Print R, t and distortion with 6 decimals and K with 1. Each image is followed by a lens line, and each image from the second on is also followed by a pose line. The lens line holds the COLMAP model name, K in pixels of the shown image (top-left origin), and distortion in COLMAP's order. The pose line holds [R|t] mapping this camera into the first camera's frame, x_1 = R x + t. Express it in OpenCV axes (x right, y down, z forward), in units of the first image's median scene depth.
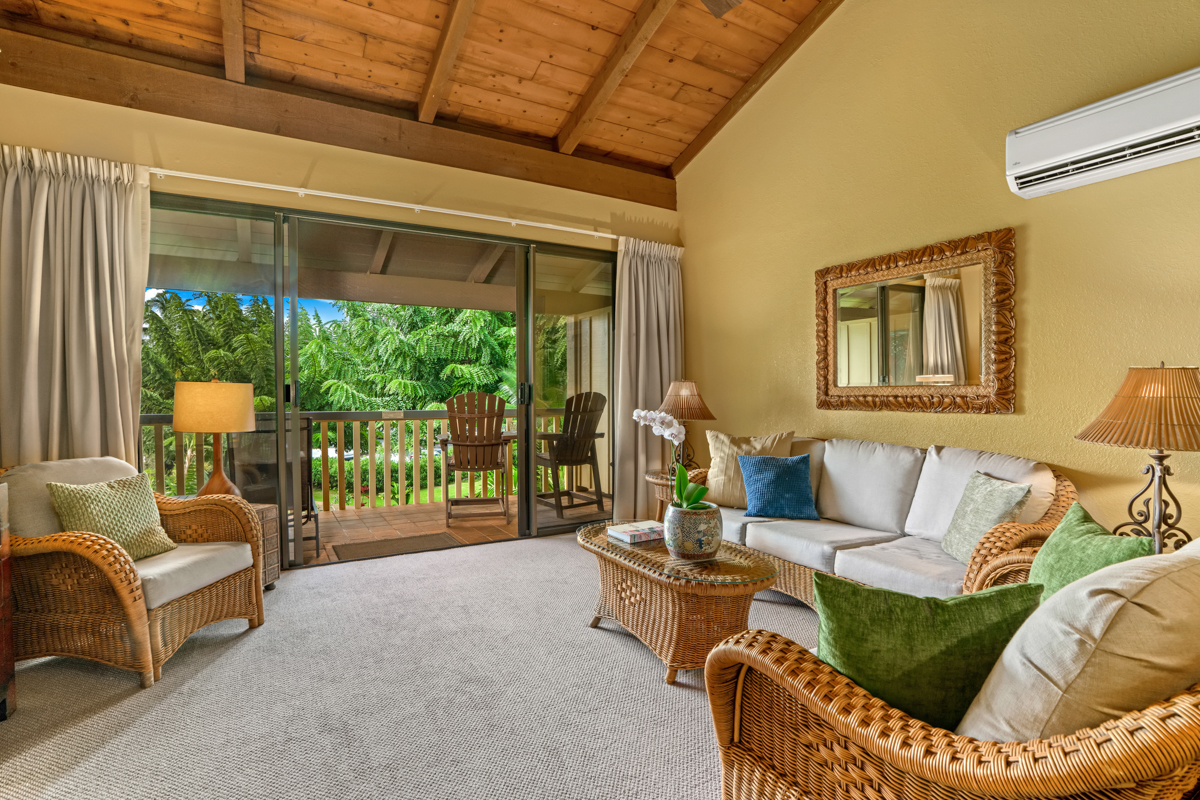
lens RADIAL K [[571.7, 0, 593.9], [0, 571.7, 391.0], [0, 0, 1]] dist [0.003706, 0.000588]
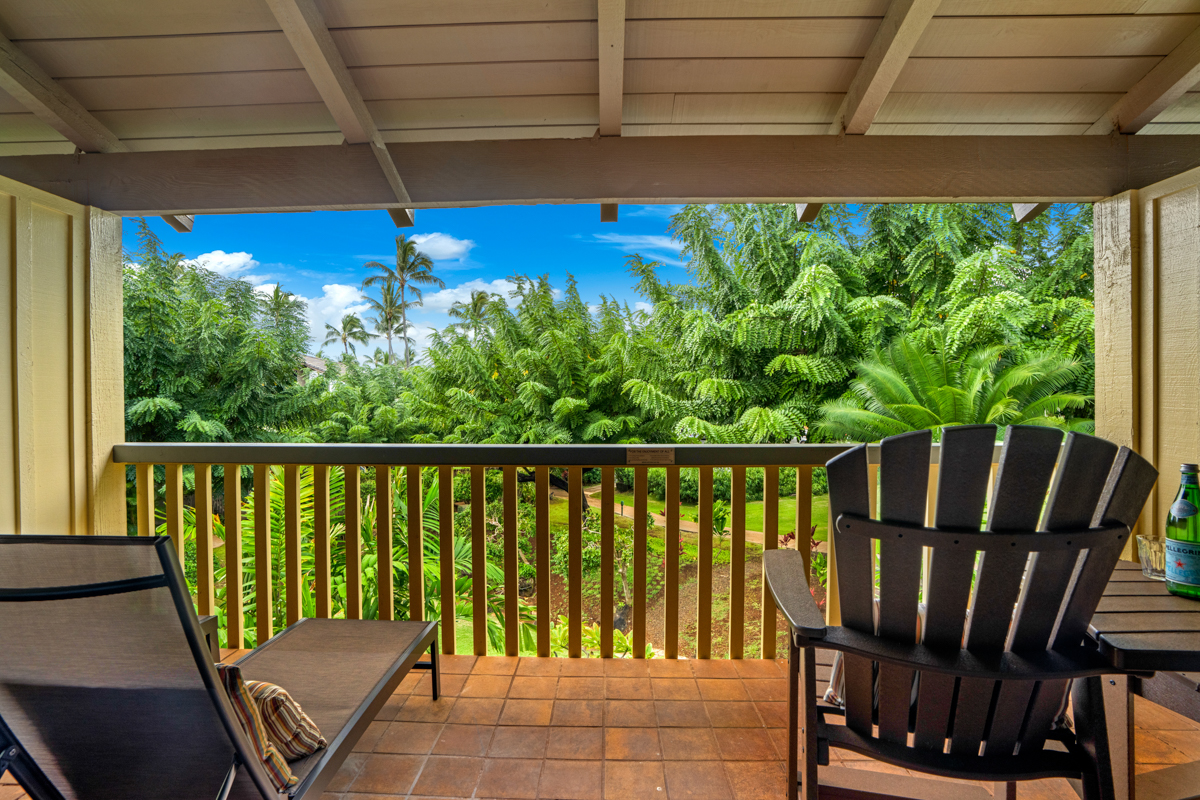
lens RADIAL K [[571.7, 0, 596.7], [0, 571.7, 391.9], [0, 0, 1]] dist [0.003706, 0.000588]
pose [[0.854989, -0.000880, -0.518646, -0.071015], [0.001795, 0.999998, 0.001263, -0.002218], [0.518644, -0.002011, 0.854988, 0.255158]]
